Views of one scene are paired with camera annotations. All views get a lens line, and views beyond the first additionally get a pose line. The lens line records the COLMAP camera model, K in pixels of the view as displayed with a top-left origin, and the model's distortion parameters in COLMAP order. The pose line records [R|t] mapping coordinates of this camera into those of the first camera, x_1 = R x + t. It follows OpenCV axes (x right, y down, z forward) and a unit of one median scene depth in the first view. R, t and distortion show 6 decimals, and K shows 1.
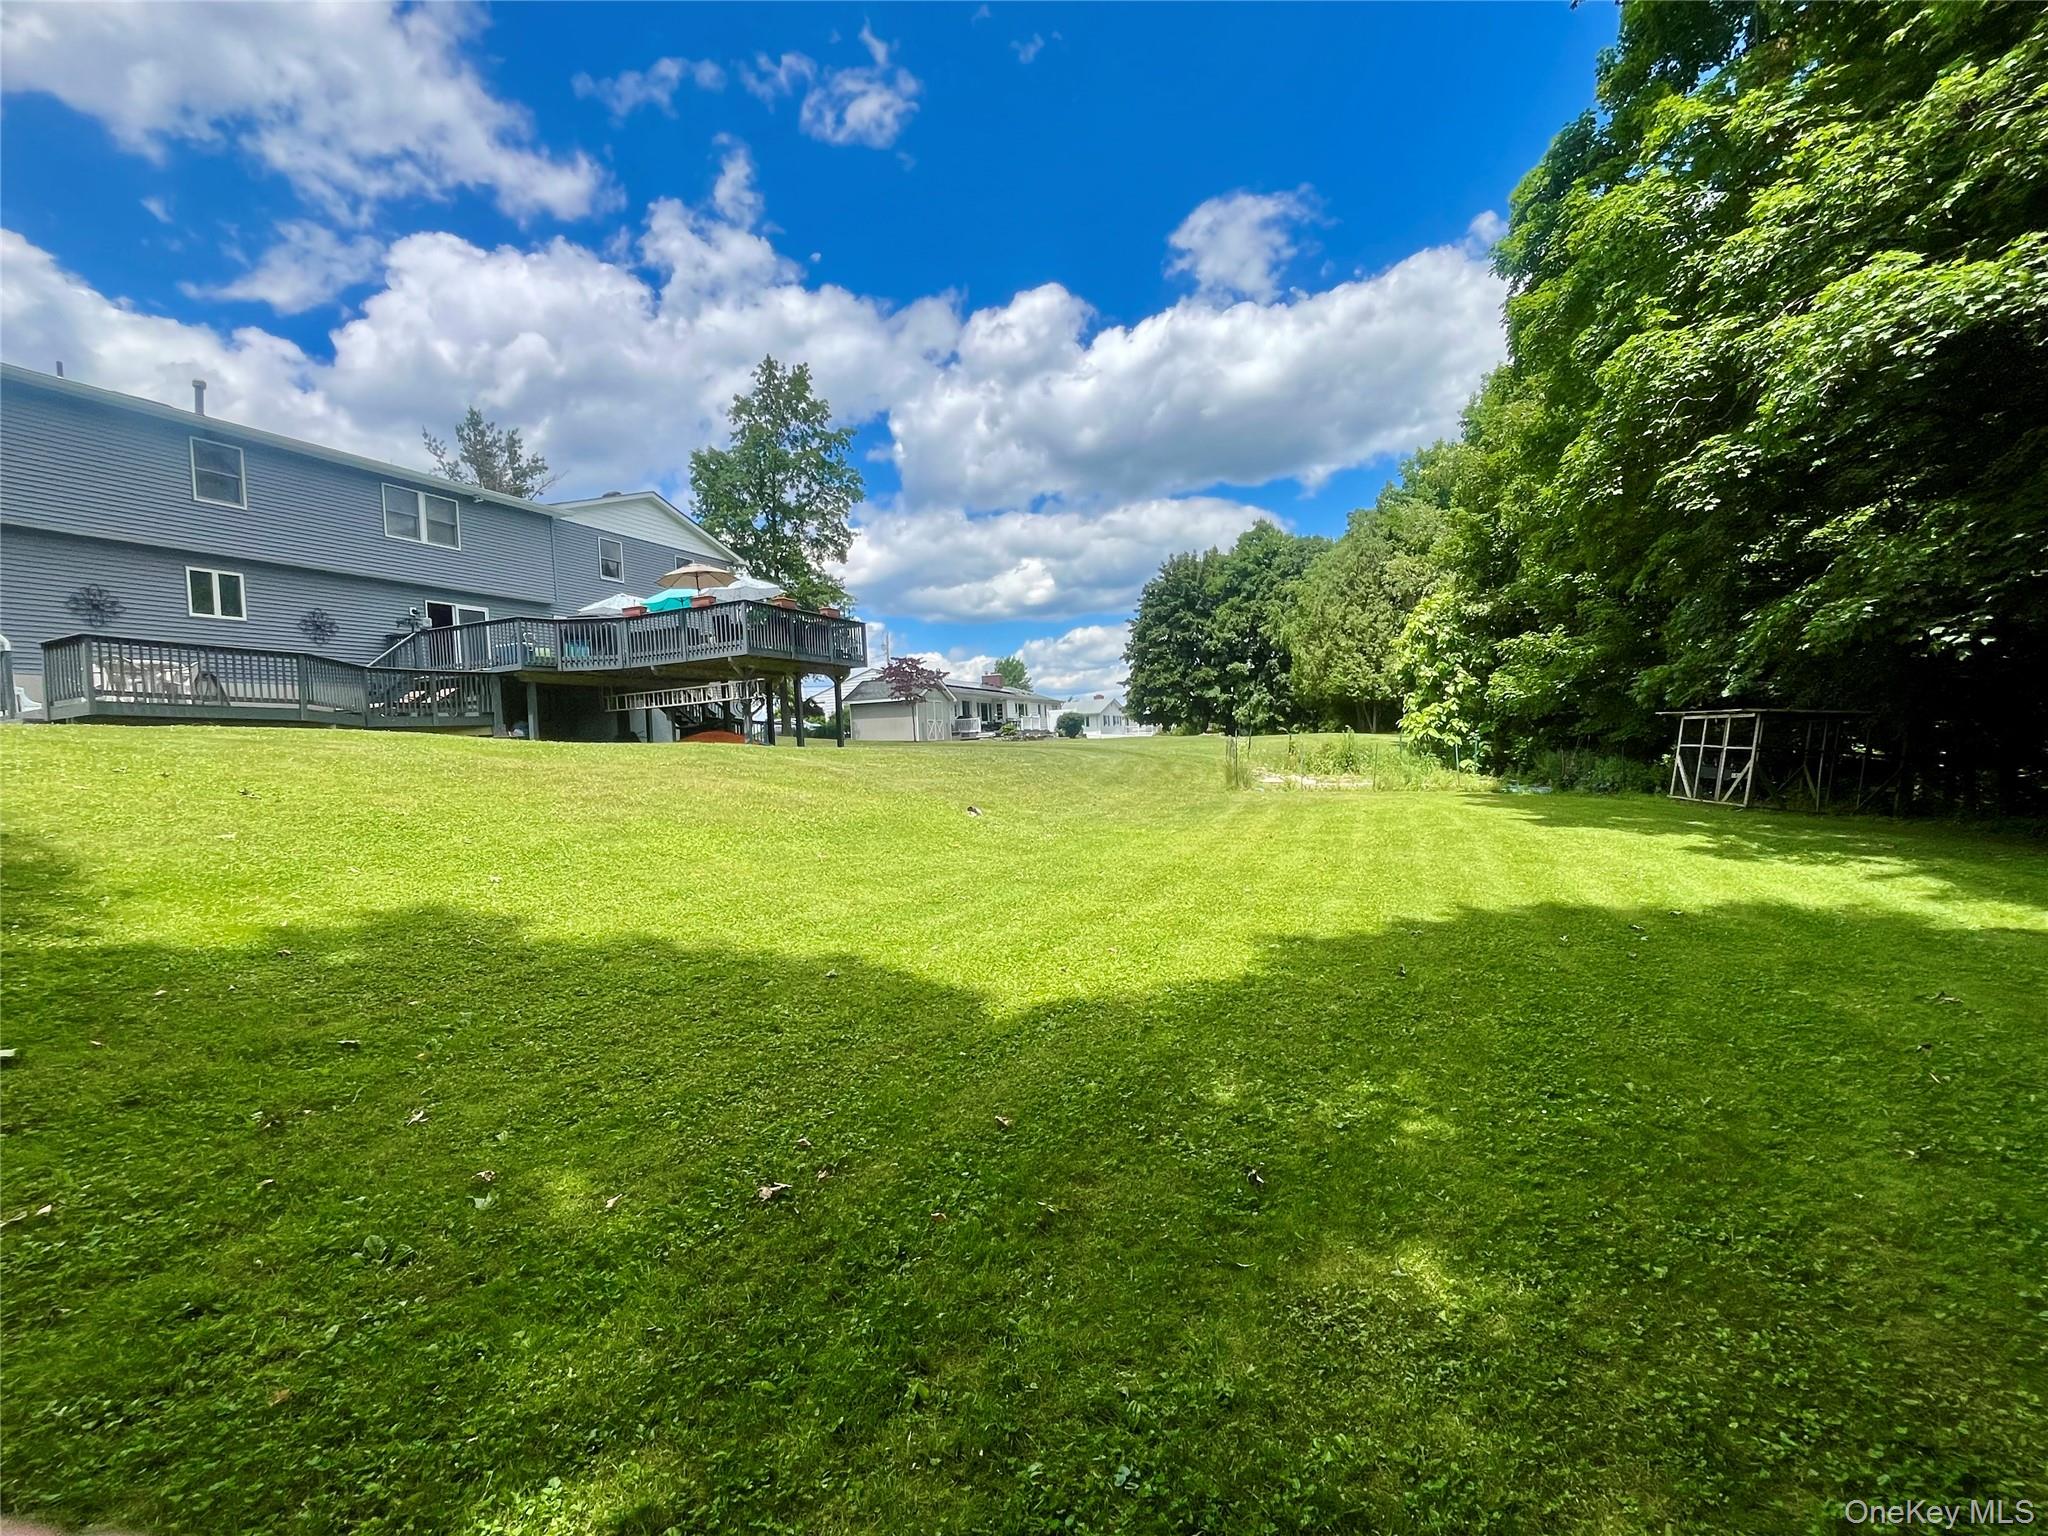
lens RADIAL K [[898.9, 0, 1006.2], [0, 898.9, 776.5], [0, 0, 1]] dist [0.010767, -0.004635]
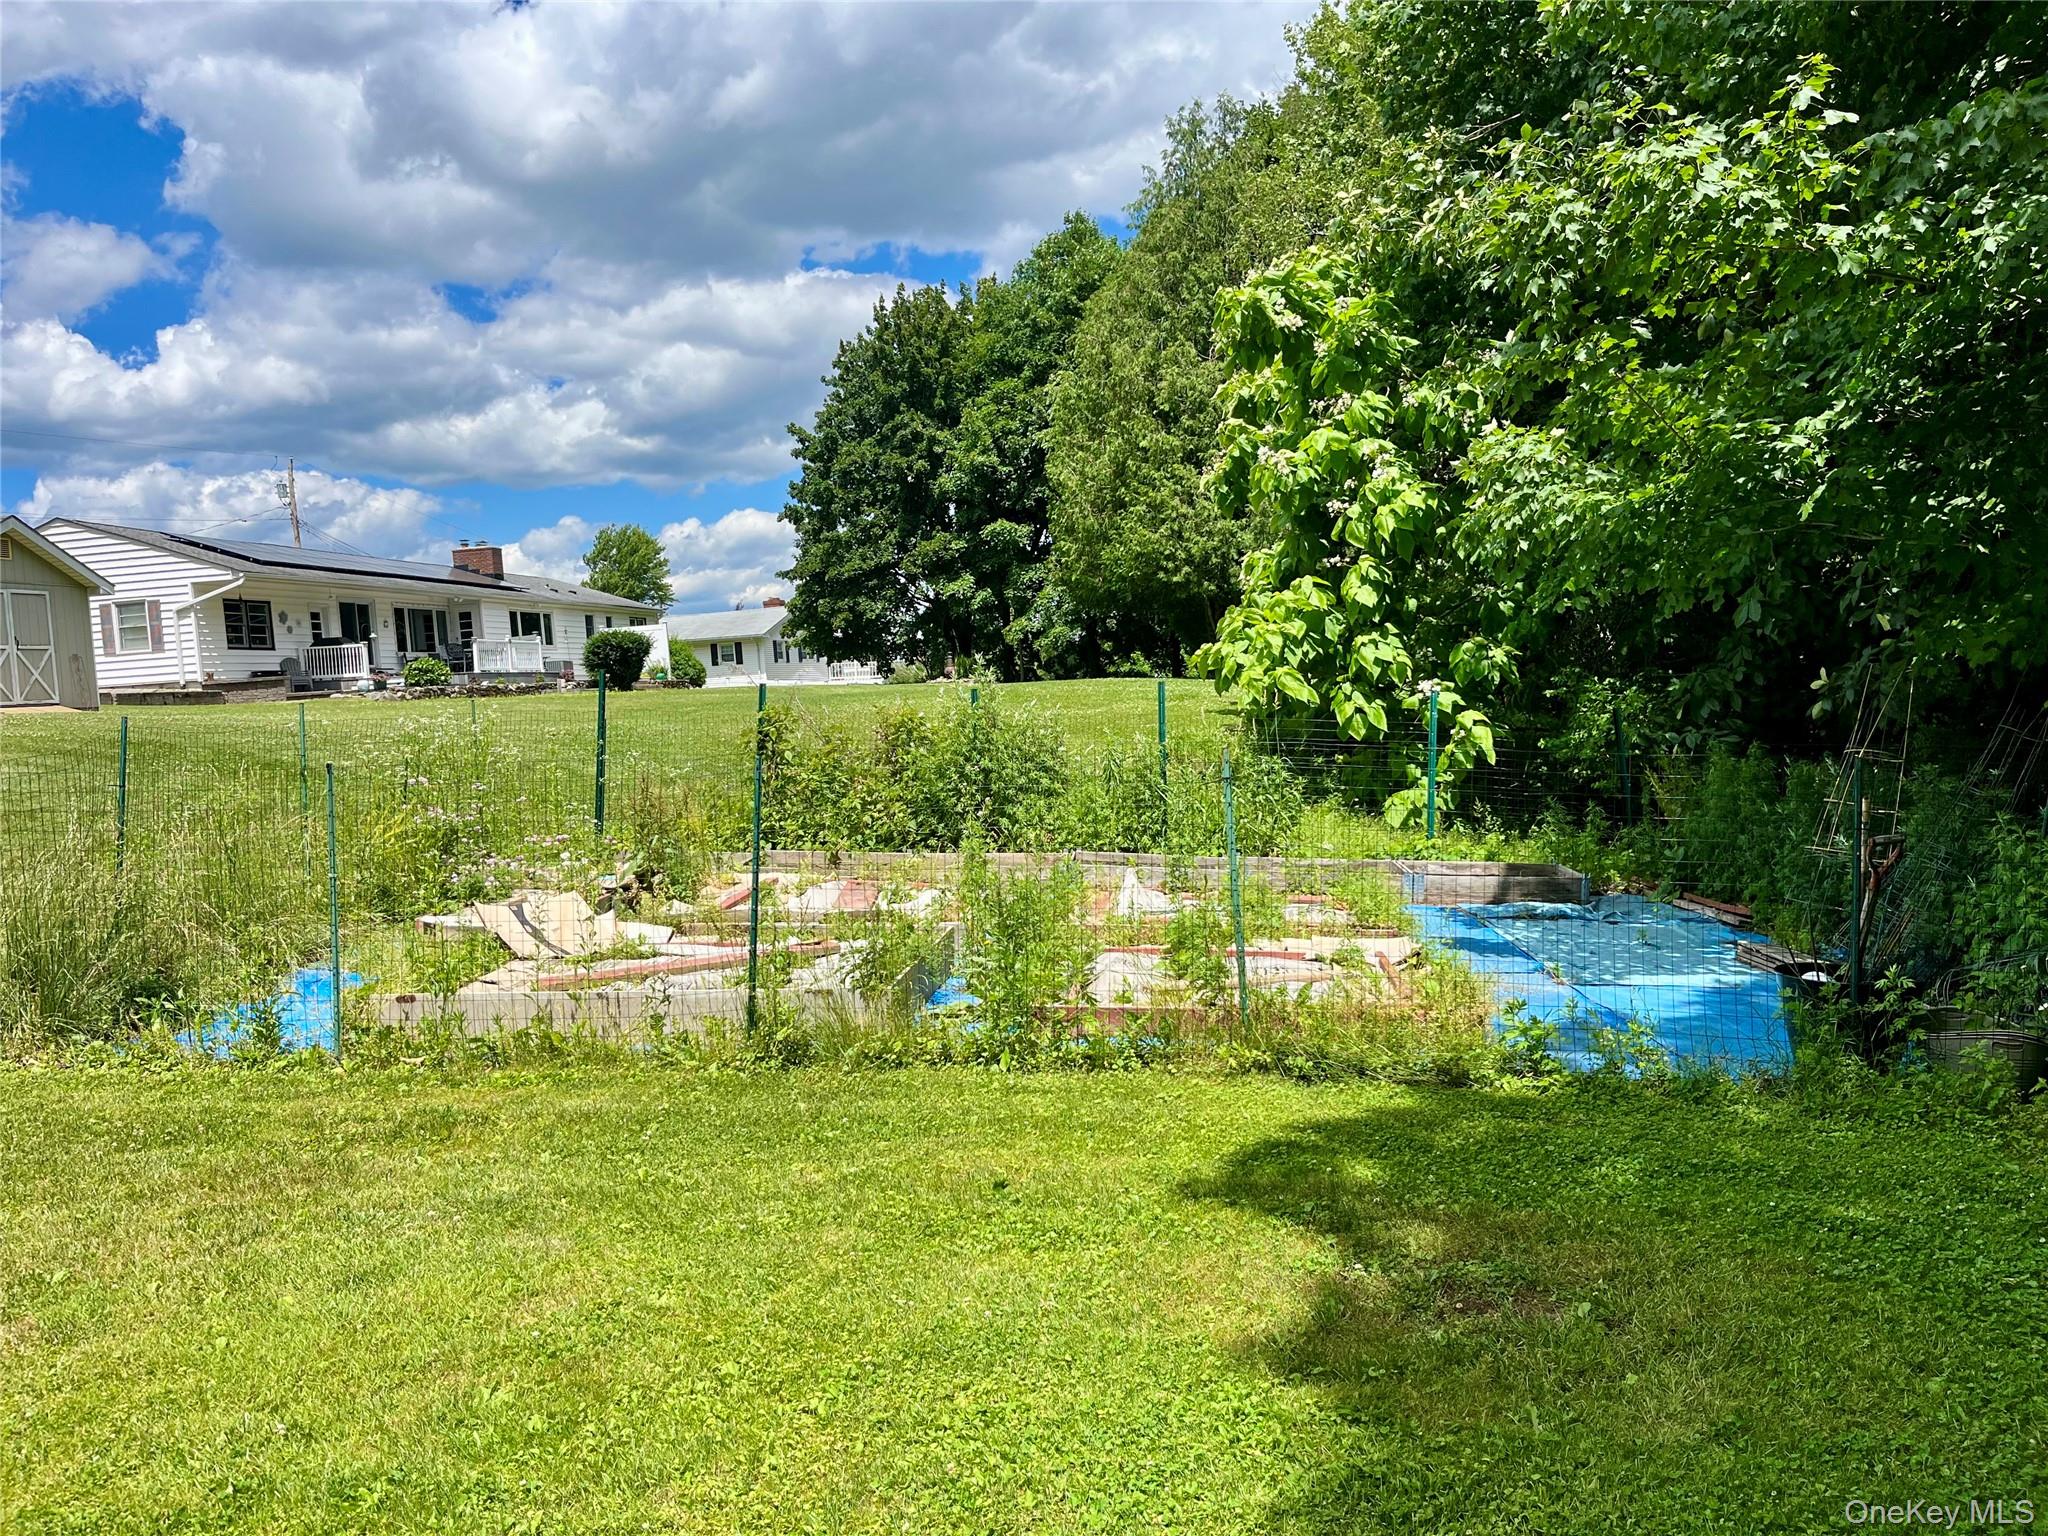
lens RADIAL K [[1557.8, 0, 1026.3], [0, 1557.8, 770.7], [0, 0, 1]] dist [-0.006742, -0.021961]
pose [[0.984702, -0.015981, 0.173512, 0.204396], [0.013675, 0.999802, 0.014476, -0.019914], [-0.173708, -0.011882, 0.984725, 0.361455]]
